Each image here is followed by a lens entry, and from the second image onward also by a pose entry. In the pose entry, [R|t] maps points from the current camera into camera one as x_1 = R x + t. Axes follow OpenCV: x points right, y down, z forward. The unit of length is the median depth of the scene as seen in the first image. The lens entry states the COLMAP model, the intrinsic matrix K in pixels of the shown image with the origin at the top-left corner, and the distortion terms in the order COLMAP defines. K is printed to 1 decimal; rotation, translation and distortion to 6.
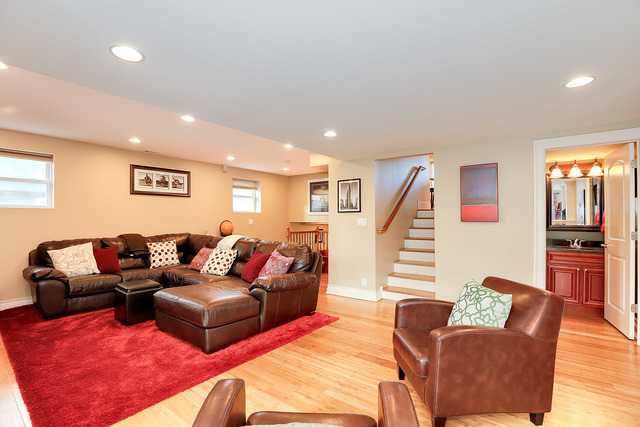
lens RADIAL K [[290.5, 0, 321.8], [0, 290.5, 219.2], [0, 0, 1]] dist [-0.027826, 0.000559]
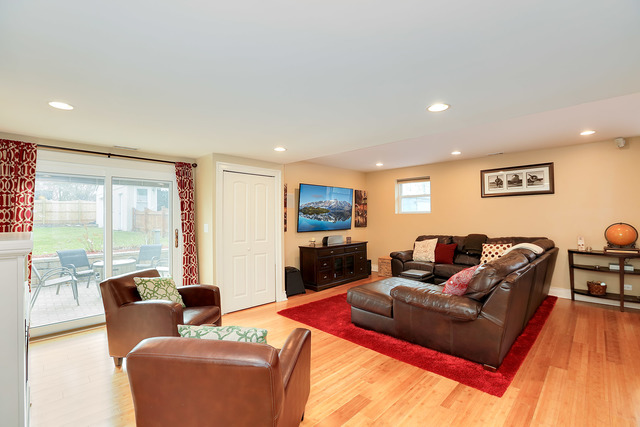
lens RADIAL K [[290.5, 0, 321.8], [0, 290.5, 219.2], [0, 0, 1]] dist [-0.027826, 0.000559]
pose [[-0.111271, 0.002395, -0.993787, 0.483071], [-0.000877, 0.999996, 0.002508, -0.007699], [0.993790, 0.001150, -0.111269, 0.518939]]
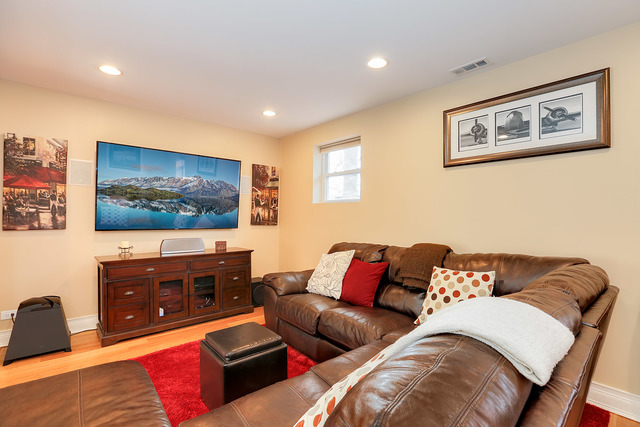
lens RADIAL K [[290.5, 0, 321.8], [0, 290.5, 219.2], [0, 0, 1]] dist [-0.027826, 0.000559]
pose [[-0.194761, 0.004362, -0.980841, -0.106456], [-0.018578, 0.999794, 0.008136, 0.005810], [0.980675, 0.019807, -0.194640, 0.882703]]
